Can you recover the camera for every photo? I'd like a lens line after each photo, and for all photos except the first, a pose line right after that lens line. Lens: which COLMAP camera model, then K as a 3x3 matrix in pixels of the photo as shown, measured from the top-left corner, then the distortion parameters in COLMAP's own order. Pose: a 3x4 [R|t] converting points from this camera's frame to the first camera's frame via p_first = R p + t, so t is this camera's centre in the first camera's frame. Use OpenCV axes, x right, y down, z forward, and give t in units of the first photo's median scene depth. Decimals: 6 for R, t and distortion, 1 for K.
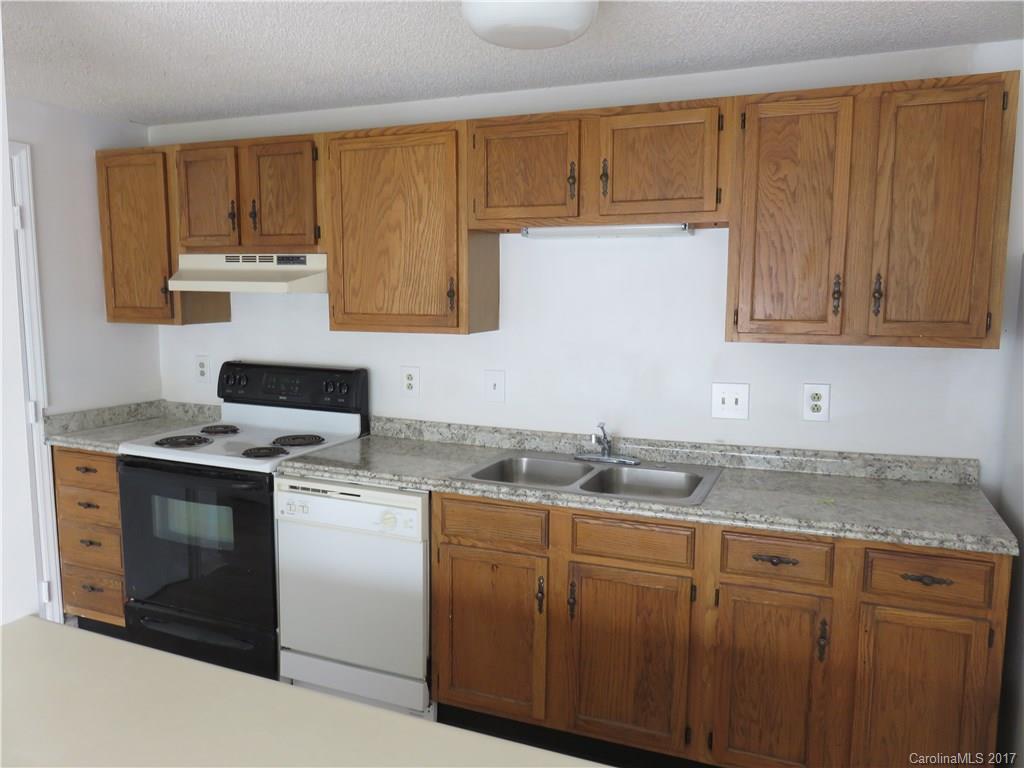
lens RADIAL K [[764.7, 0, 509.0], [0, 764.7, 381.2], [0, 0, 1]] dist [-0.016568, 0.005005]
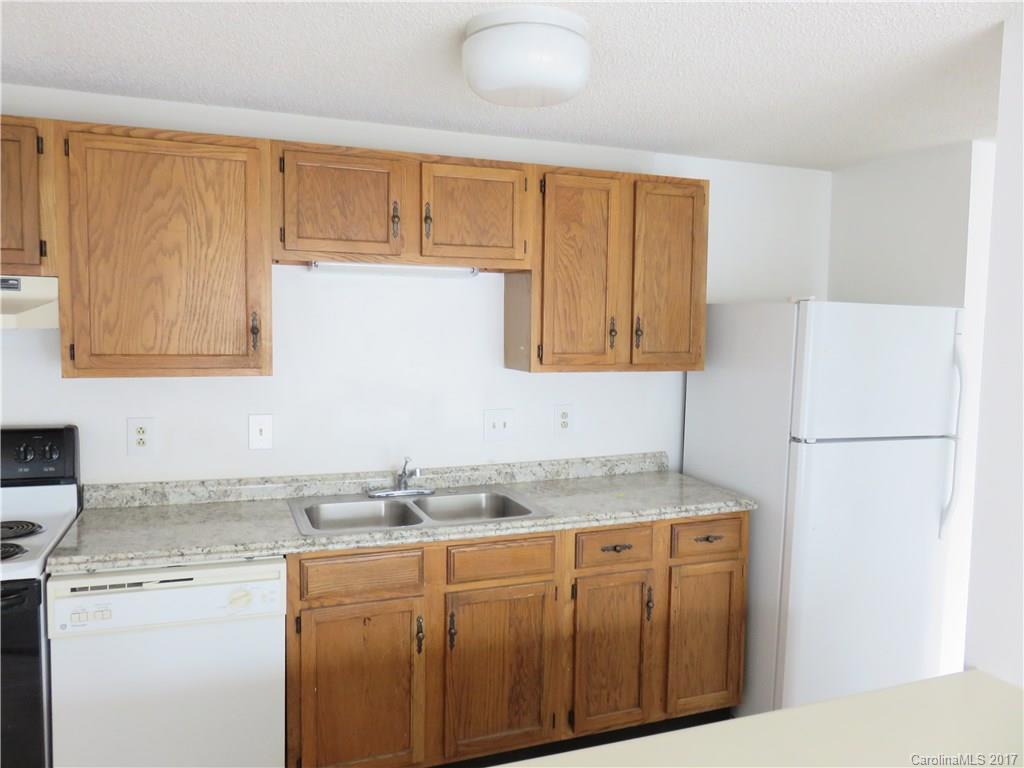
lens RADIAL K [[764.7, 0, 509.0], [0, 764.7, 381.2], [0, 0, 1]] dist [-0.016568, 0.005005]
pose [[0.727546, -0.045570, 0.684544, -0.511045], [0.069940, 0.997520, -0.007928, -0.030960], [-0.682485, 0.053645, 0.728929, 0.172225]]
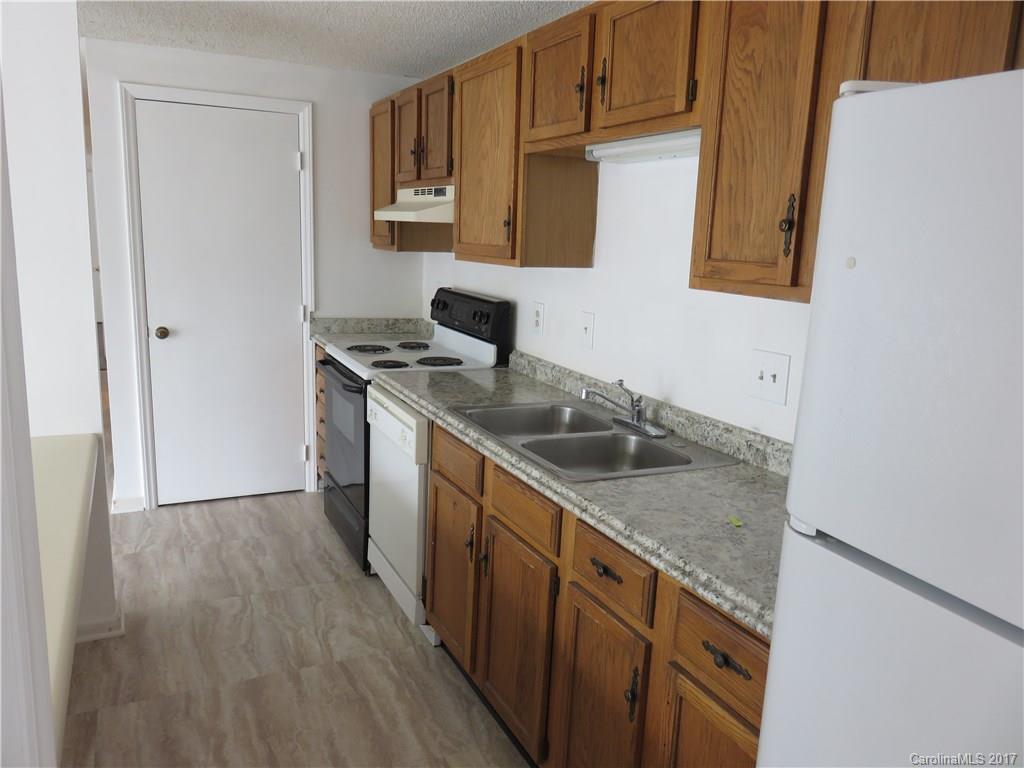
lens RADIAL K [[764.7, 0, 509.0], [0, 764.7, 381.2], [0, 0, 1]] dist [-0.016568, 0.005005]
pose [[0.751384, 0.148451, -0.642950, 0.620643], [-0.112910, 0.988920, 0.096379, -0.013012], [0.650133, 0.000178, 0.759820, 0.299117]]
